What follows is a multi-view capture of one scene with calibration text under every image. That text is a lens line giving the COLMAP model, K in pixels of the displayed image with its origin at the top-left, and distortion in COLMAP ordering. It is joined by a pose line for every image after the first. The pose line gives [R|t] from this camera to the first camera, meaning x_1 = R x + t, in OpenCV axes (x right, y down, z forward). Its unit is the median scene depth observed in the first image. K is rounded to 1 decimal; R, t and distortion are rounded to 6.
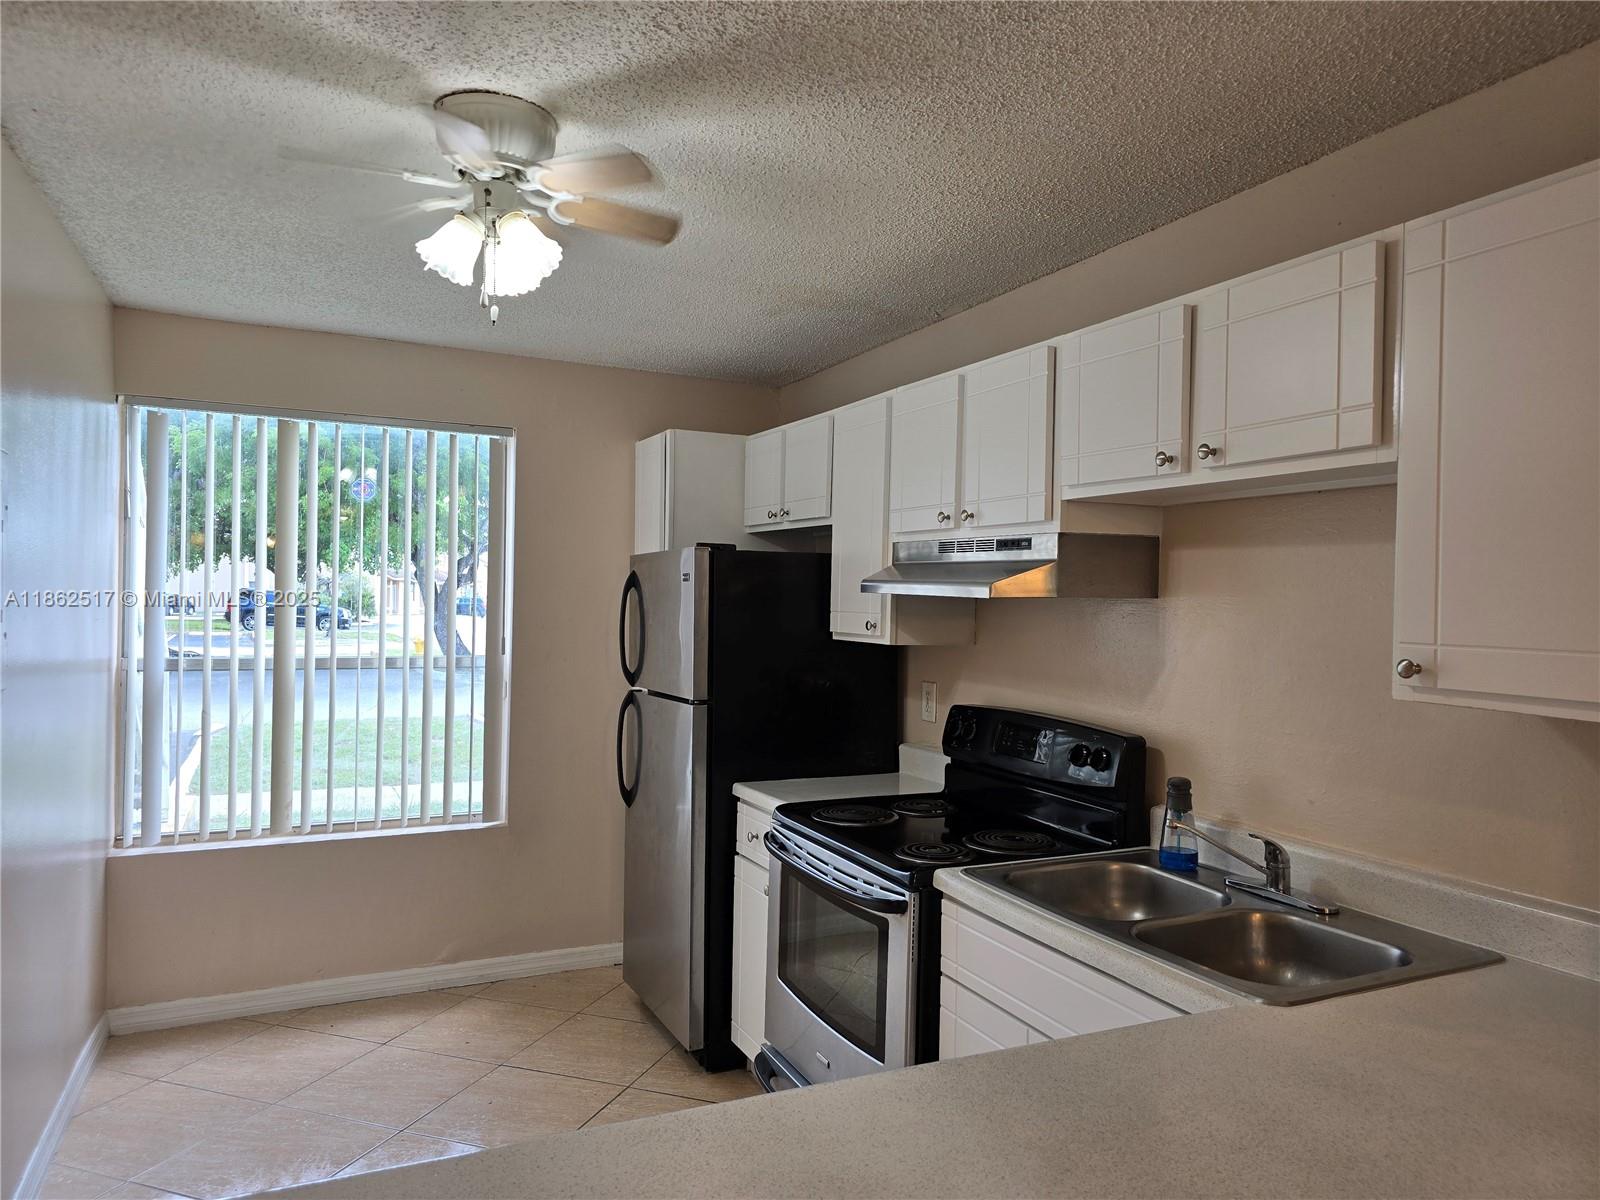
lens RADIAL K [[1070.5, 0, 800.0], [0, 1070.5, 600.0], [0, 0, 1]] dist [0.091449, -0.000562]
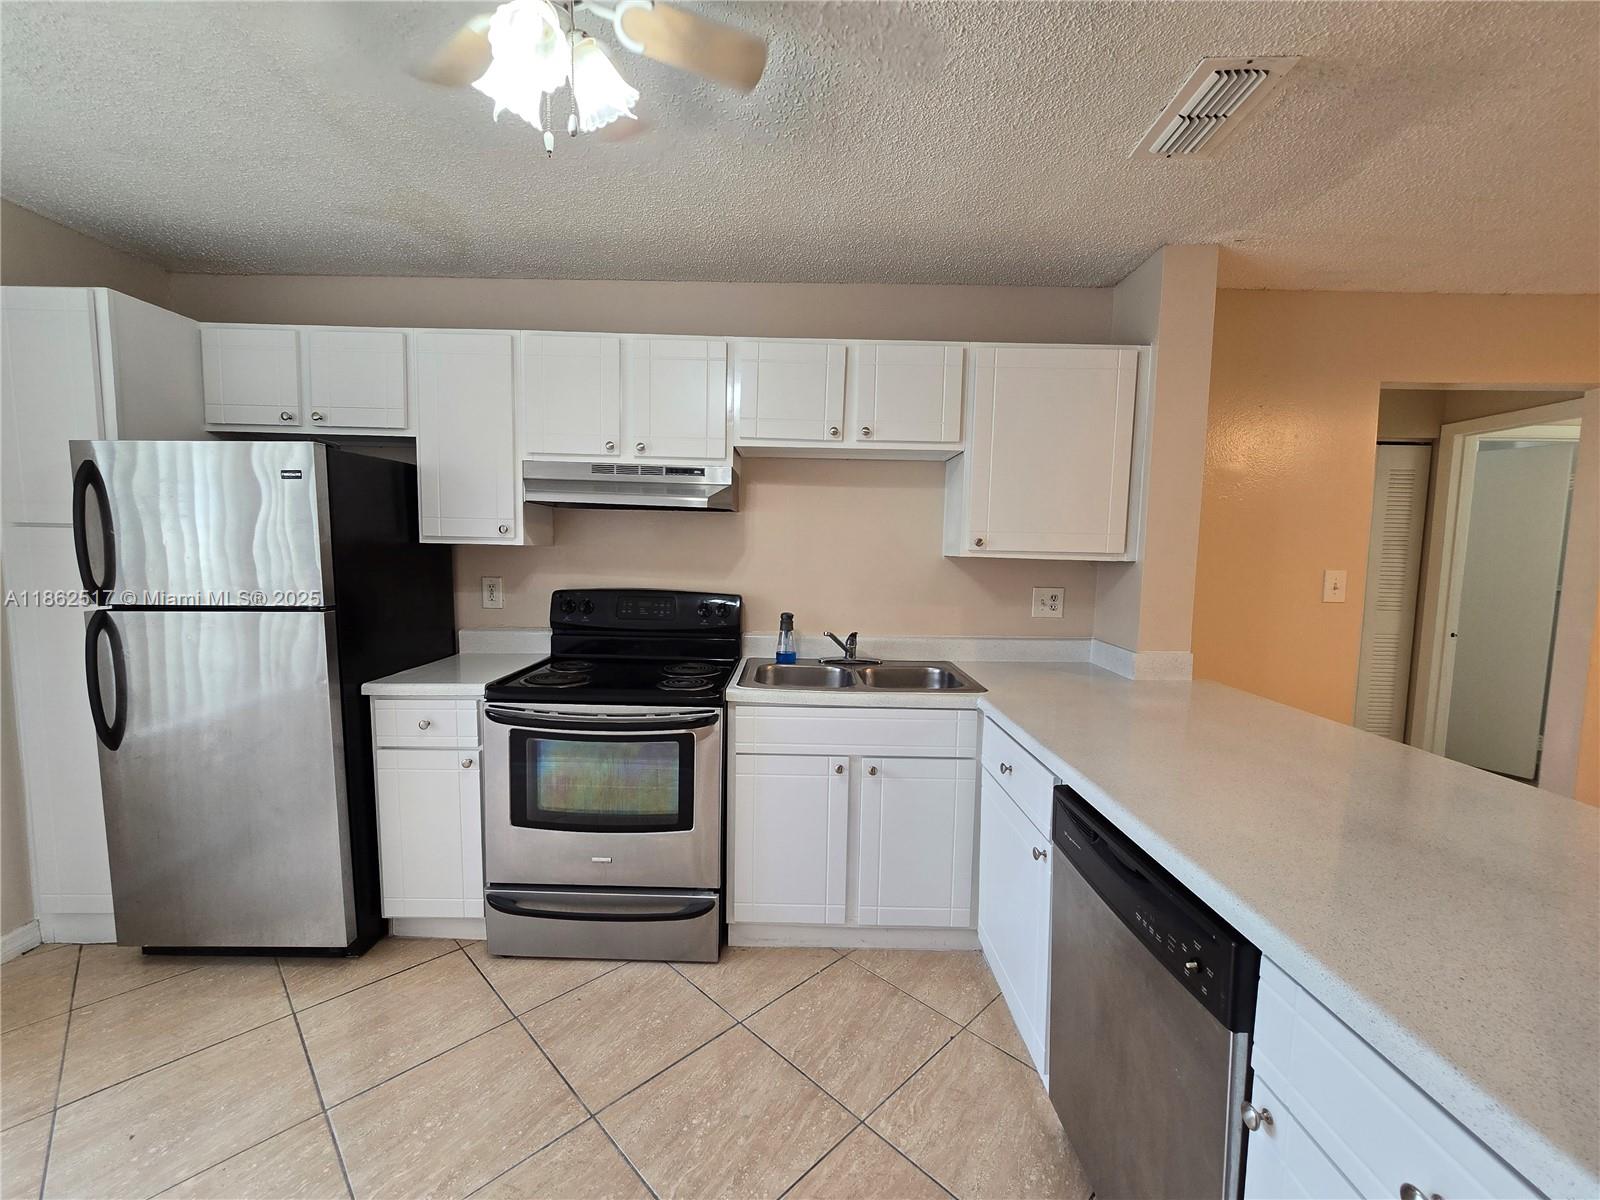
lens RADIAL K [[639.5, 0, 800.0], [0, 639.5, 600.0], [0, 0, 1]] dist [0.001839, 0.000056]
pose [[0.439813, -0.077098, 0.894774, -0.419463], [-0.011605, 0.995737, 0.091501, 0.032549], [-0.898014, -0.050627, 0.437044, 0.373145]]
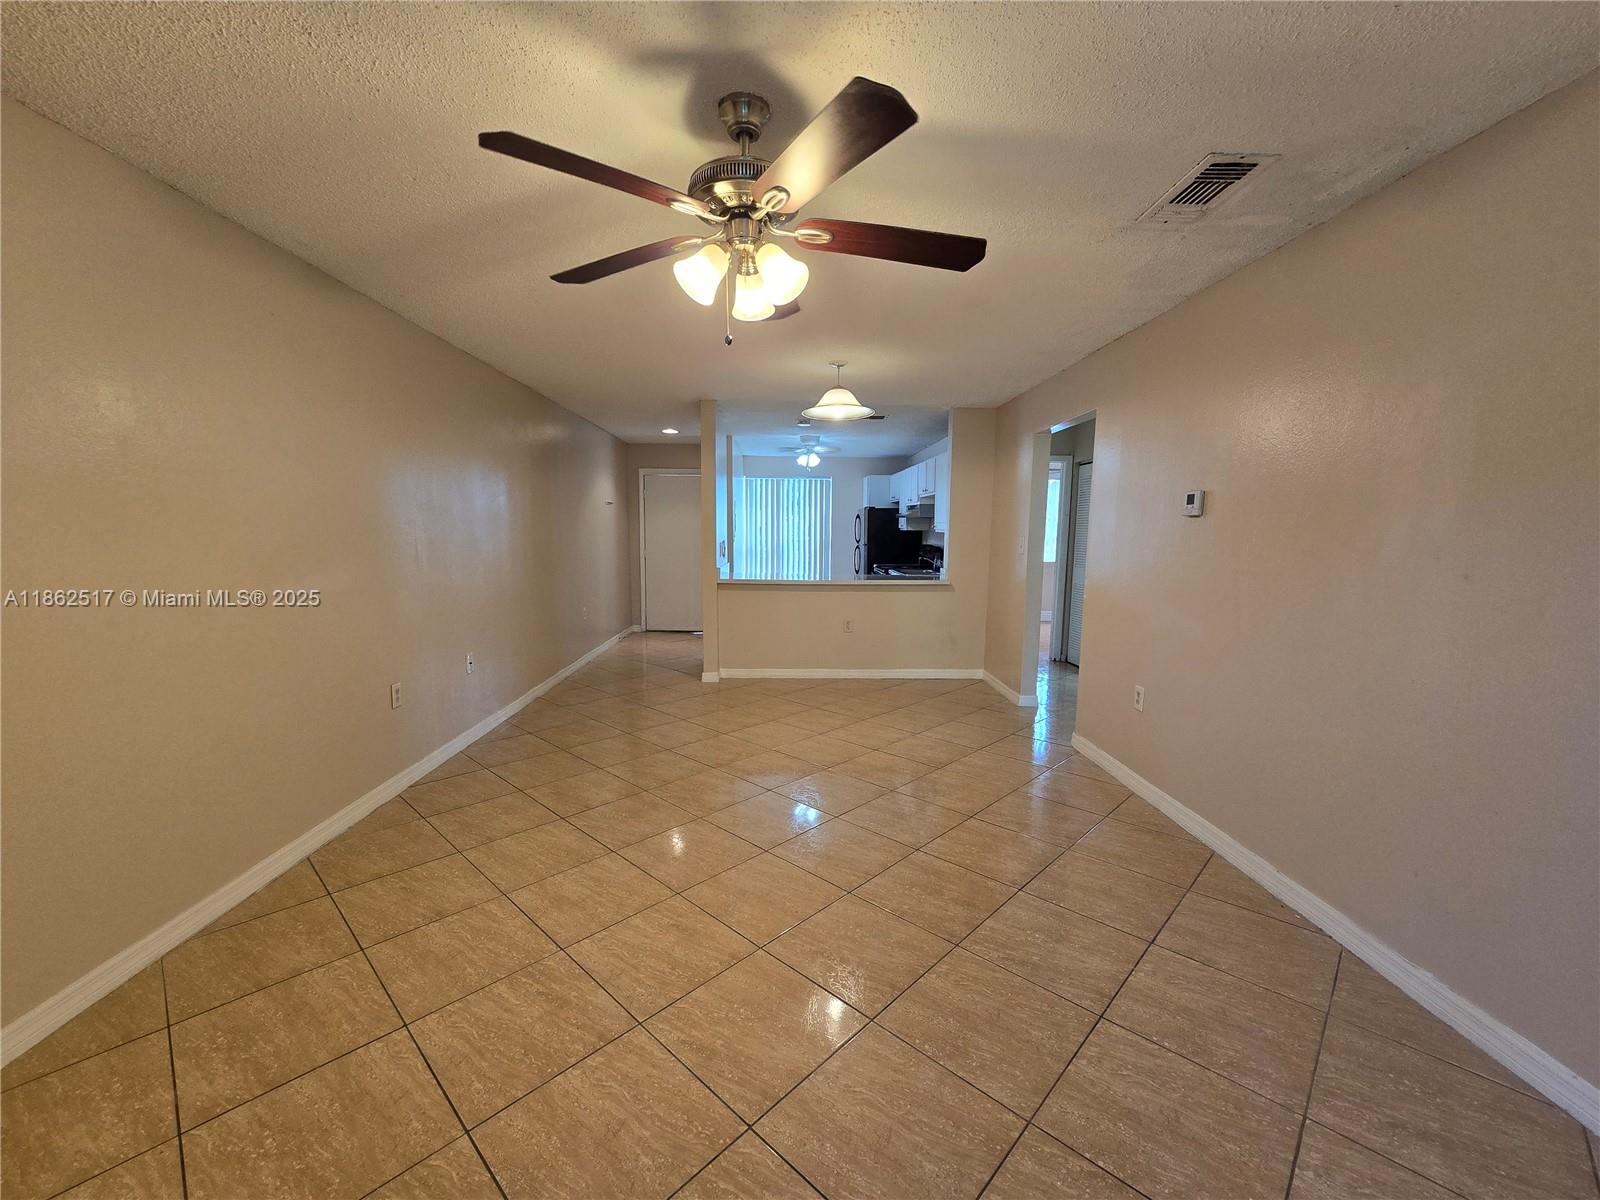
lens RADIAL K [[639.5, 0, 800.0], [0, 639.5, 600.0], [0, 0, 1]] dist [0.001839, 0.000056]
pose [[0.921339, 0.028507, -0.387714, 0.719059], [0.012551, 0.994607, 0.102955, 0.057058], [0.388558, -0.099722, 0.916012, -1.572114]]
